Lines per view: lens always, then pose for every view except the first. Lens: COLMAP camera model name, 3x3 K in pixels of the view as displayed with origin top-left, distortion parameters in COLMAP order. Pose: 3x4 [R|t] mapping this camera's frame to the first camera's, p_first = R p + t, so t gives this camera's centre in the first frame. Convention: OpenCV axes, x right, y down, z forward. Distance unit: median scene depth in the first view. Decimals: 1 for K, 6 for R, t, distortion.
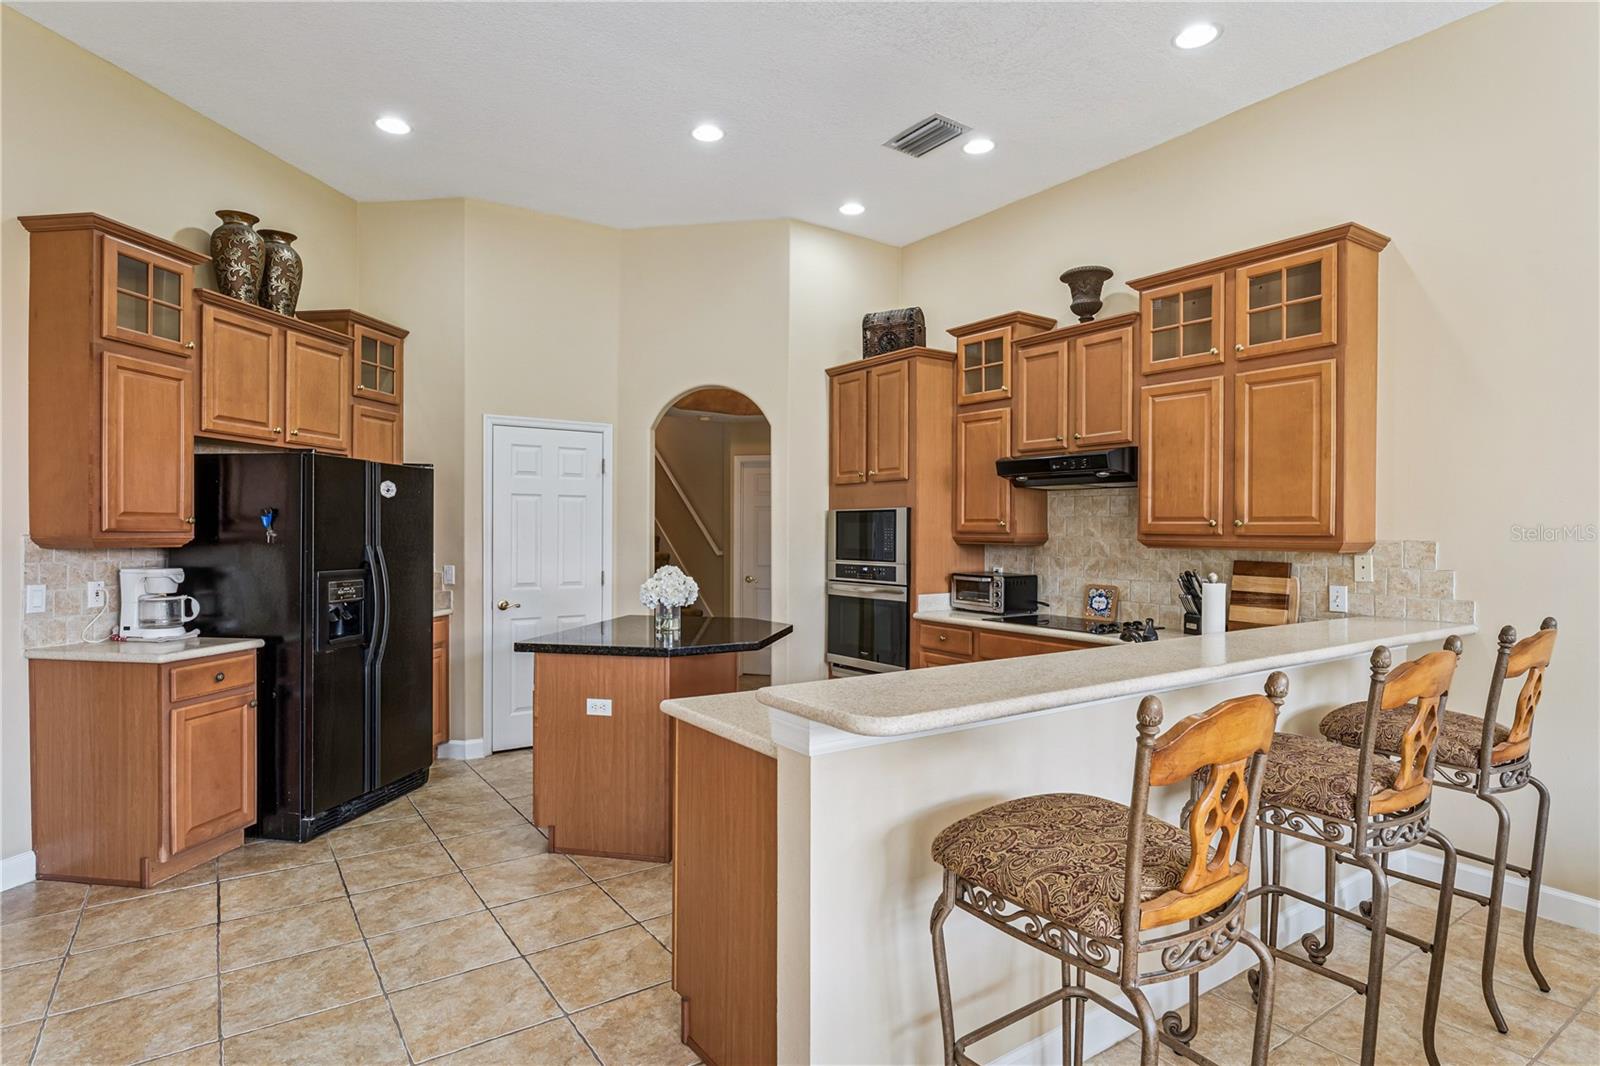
lens RADIAL K [[864.1, 0, 800.0], [0, 864.1, 533.0], [0, 0, 1]] dist [0.020141, 0.000016]
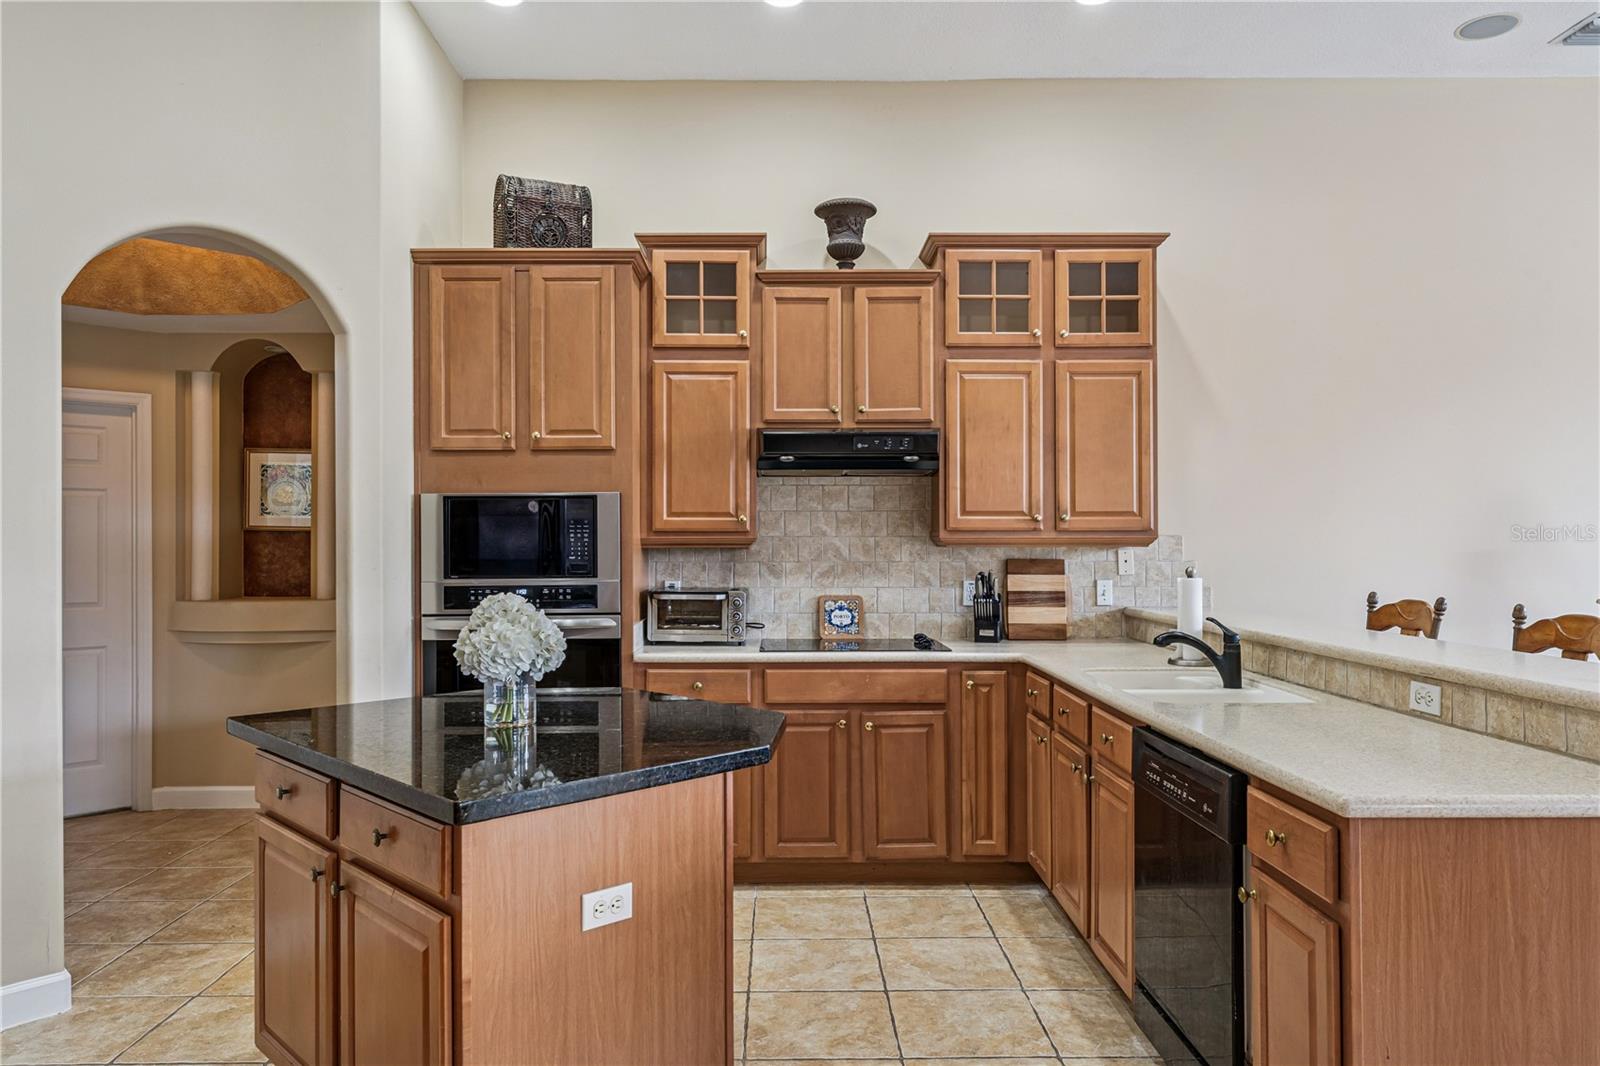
lens RADIAL K [[1068.0, 0, 800.0], [0, 1068.0, 533.0], [0, 0, 1]] dist [0.001072, -0.000008]
pose [[0.555582, 0.001170, 0.831461, -0.505365], [0.009957, 0.999918, -0.008060, 0.009407], [-0.831402, 0.012757, 0.555525, 0.477296]]
